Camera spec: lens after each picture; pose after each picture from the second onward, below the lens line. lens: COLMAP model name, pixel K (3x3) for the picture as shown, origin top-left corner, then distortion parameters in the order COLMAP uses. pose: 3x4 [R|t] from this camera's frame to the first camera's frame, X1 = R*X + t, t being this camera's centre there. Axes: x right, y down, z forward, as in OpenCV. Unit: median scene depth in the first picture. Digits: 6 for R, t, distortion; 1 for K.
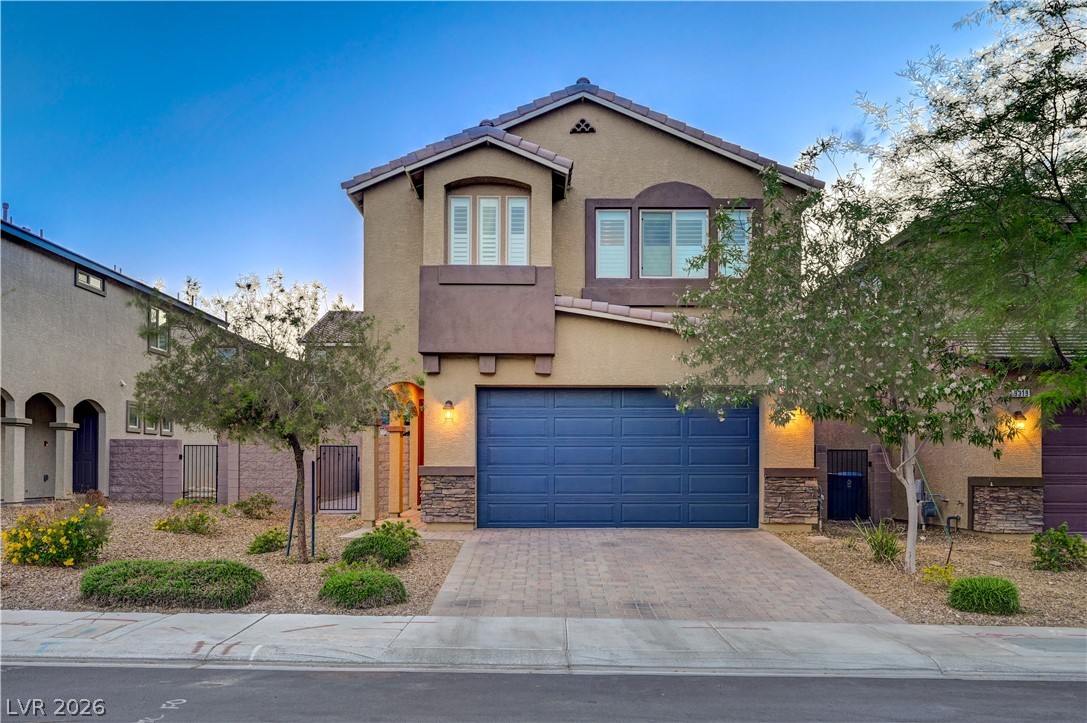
lens RADIAL K [[900.8, 0, 552.9], [0, 900.8, 359.2], [0, 0, 1]] dist [-0.010944, 0.009432]
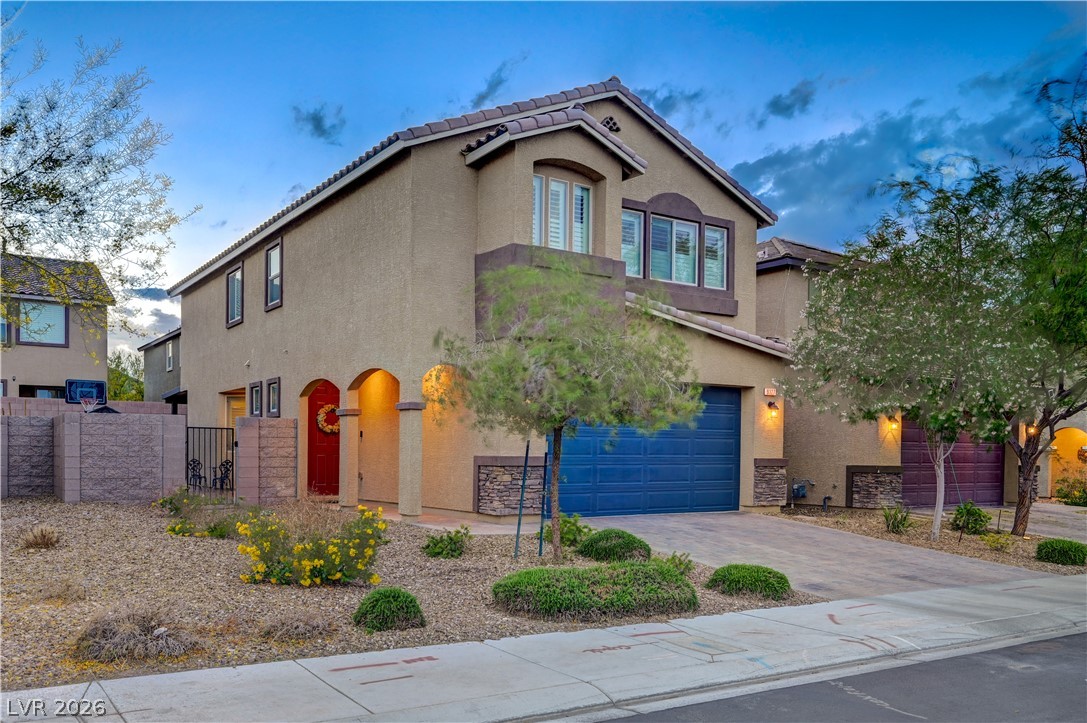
lens RADIAL K [[900.8, 0, 551.1], [0, 900.8, 370.5], [0, 0, 1]] dist [-0.010944, 0.009432]
pose [[0.827891, 0.057006, 0.557984, -0.627114], [-0.073878, 0.997237, 0.007733, 0.018804], [-0.556002, -0.047625, 0.829816, 0.192708]]
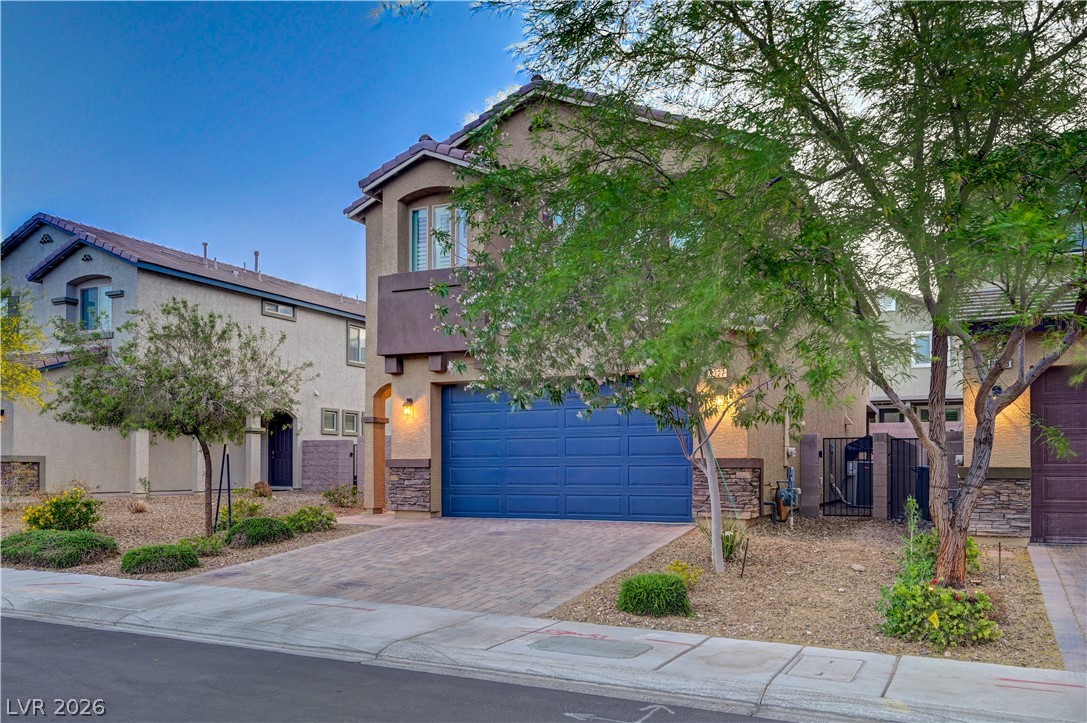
lens RADIAL K [[900.8, 0, 543.8], [0, 900.8, 356.2], [0, 0, 1]] dist [-0.010944, 0.009432]
pose [[0.902708, -0.055754, -0.426627, 0.497292], [0.054030, 0.998409, -0.016154, 0.021901], [0.426849, -0.008469, 0.904283, 0.091293]]
